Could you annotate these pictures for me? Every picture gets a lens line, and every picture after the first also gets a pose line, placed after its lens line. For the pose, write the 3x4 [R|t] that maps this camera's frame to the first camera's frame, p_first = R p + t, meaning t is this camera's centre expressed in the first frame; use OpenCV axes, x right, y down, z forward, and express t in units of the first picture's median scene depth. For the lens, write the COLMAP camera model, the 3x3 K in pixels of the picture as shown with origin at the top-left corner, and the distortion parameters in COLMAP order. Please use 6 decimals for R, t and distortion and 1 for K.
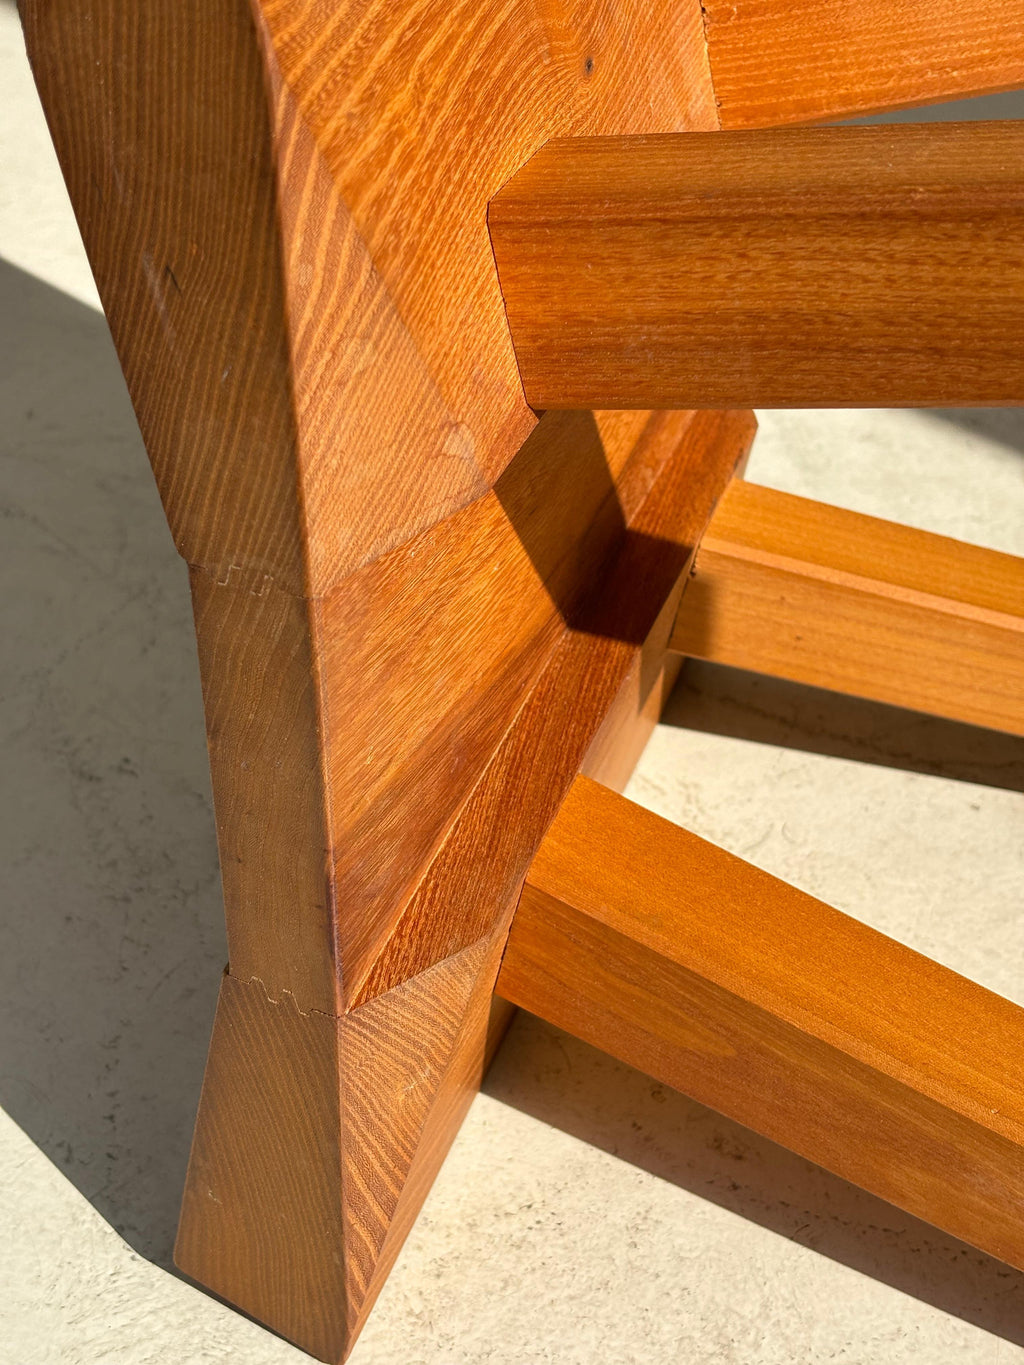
lens RADIAL K [[2079.2, 0, 513.1], [0, 2079.2, 668.3], [0, 0, 1]] dist [0.254380, -1.043883]
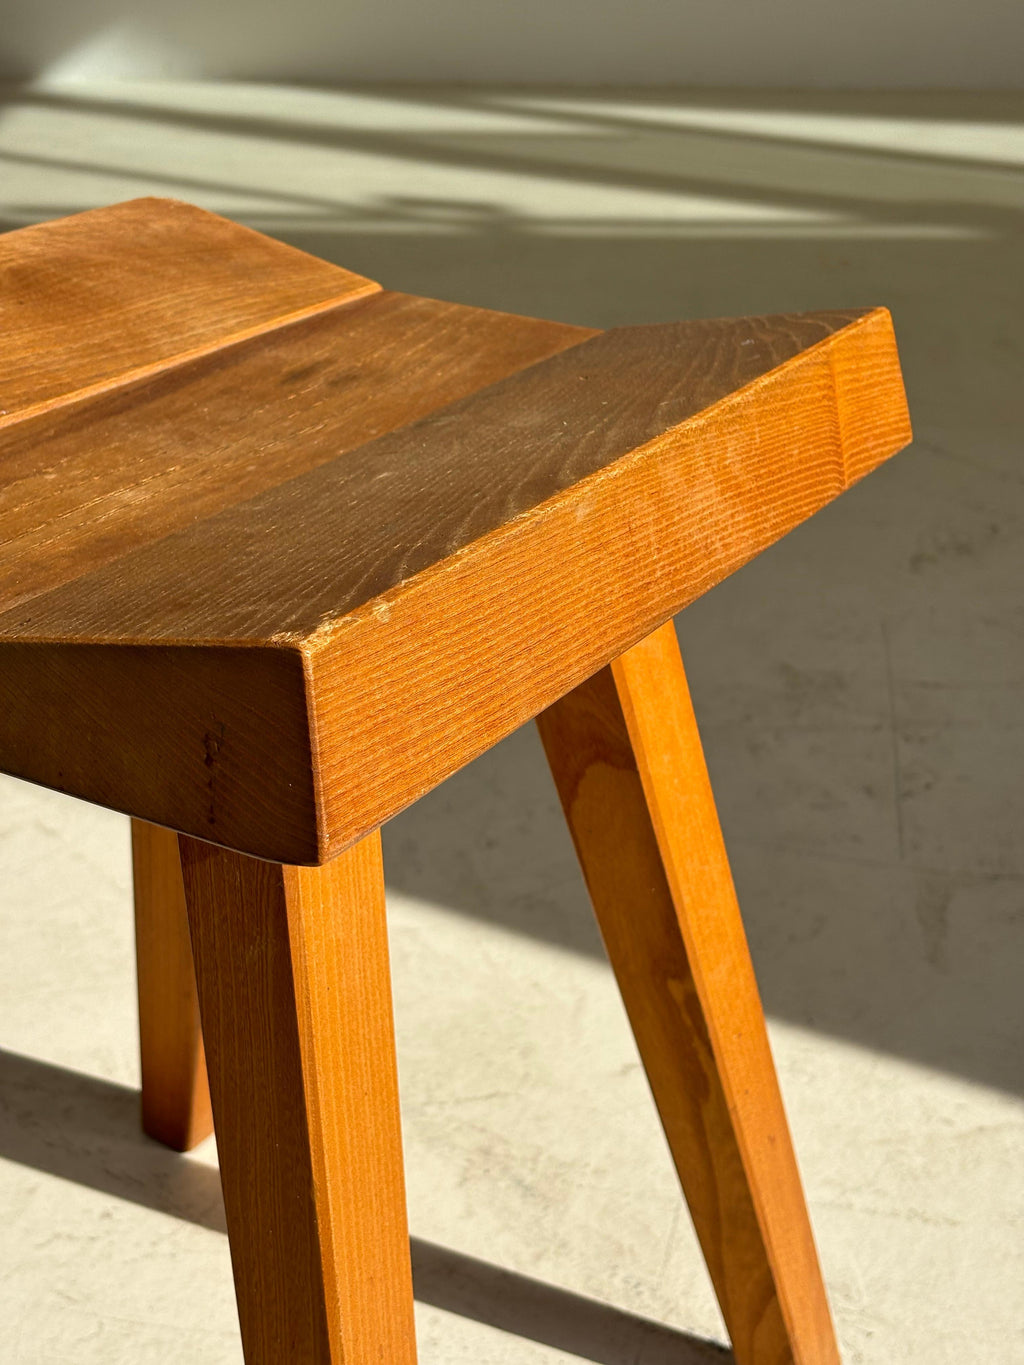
lens RADIAL K [[2082.4, 0, 498.0], [0, 2082.4, 690.0], [0, 0, 1]] dist [0.262703, -1.086107]
pose [[0.966726, -0.133968, 0.217929, 0.054720], [0.163361, 0.978879, -0.122919, -0.081858], [-0.196859, 0.154430, 0.968193, -0.758159]]
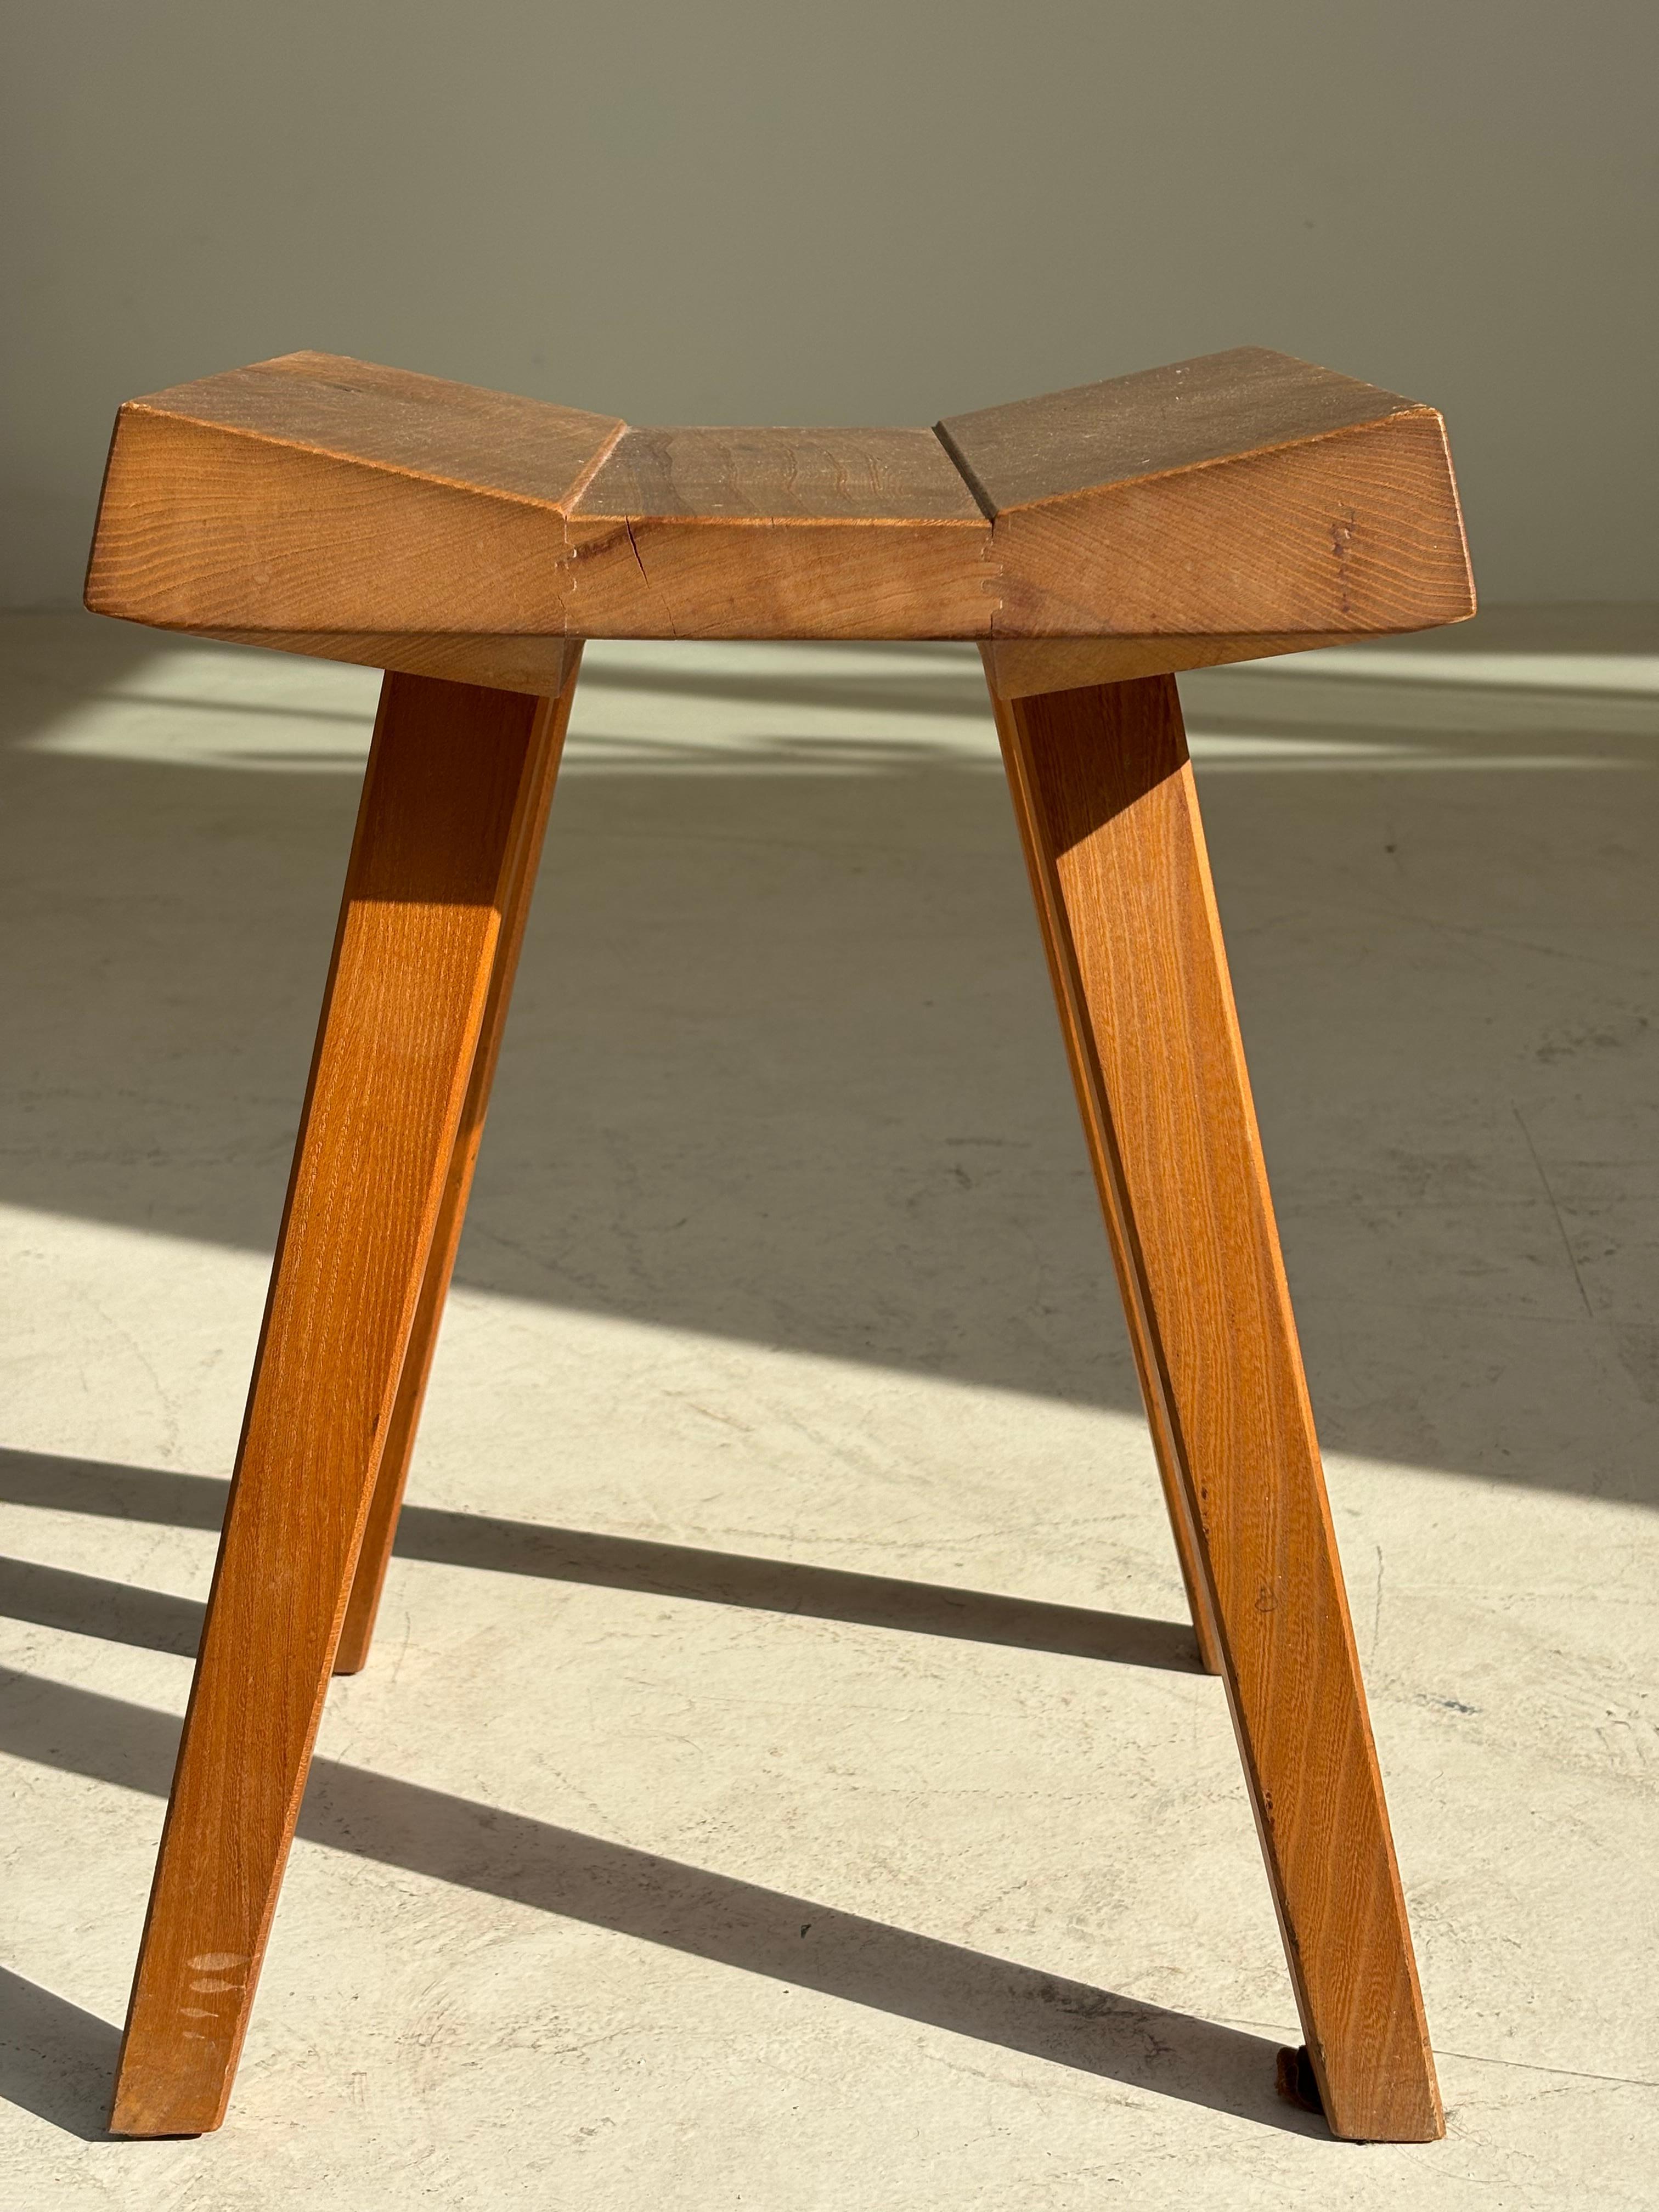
lens RADIAL K [[3374.5, 0, 806.7], [0, 3374.5, 1118.2], [0, 0, 1]] dist [0.262703, -1.086107]
pose [[0.957768, -0.109371, 0.265929, -0.501922], [0.188153, 0.937735, -0.291979, 0.546611], [-0.217437, 0.329683, 0.918711, -1.197052]]
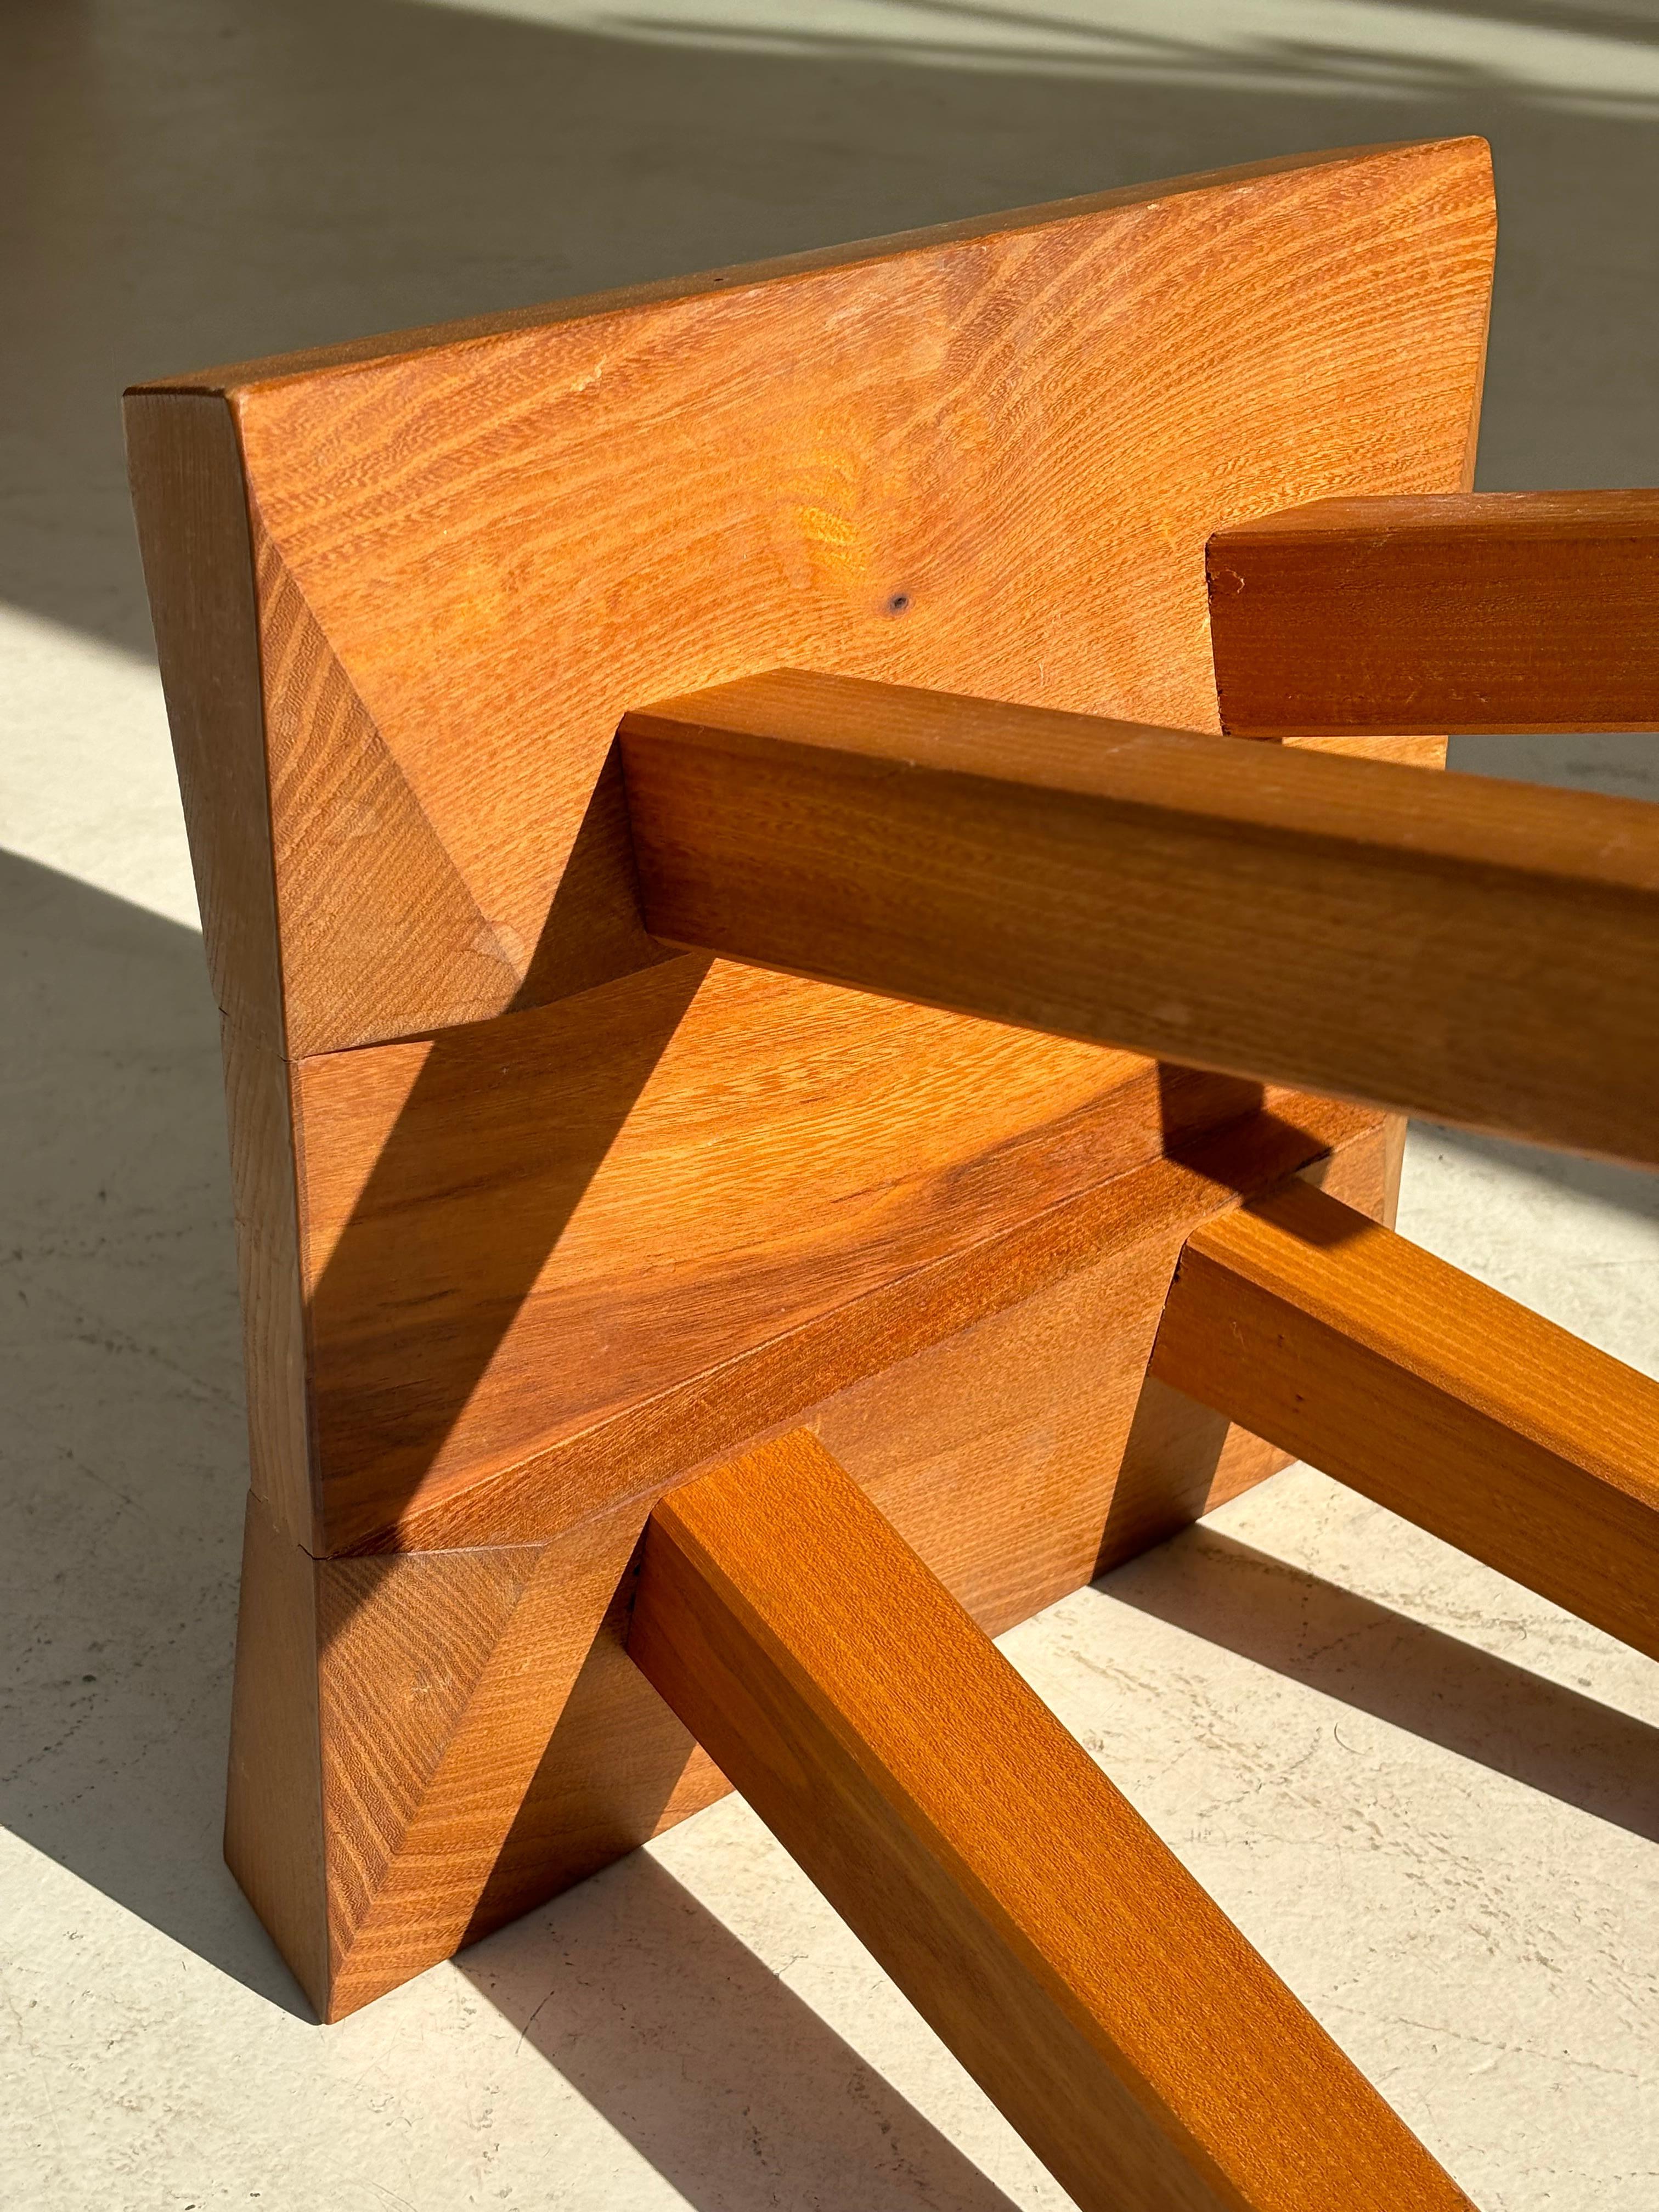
lens RADIAL K [[3410.4, 0, 829.5], [0, 3410.4, 1106.0], [0, 0, 1]] dist [0.275938, -1.148186]
pose [[0.890026, 0.215242, -0.401900, 0.618209], [-0.267062, 0.960601, -0.076961, 0.033122], [0.369501, 0.175829, 0.912444, -0.274556]]
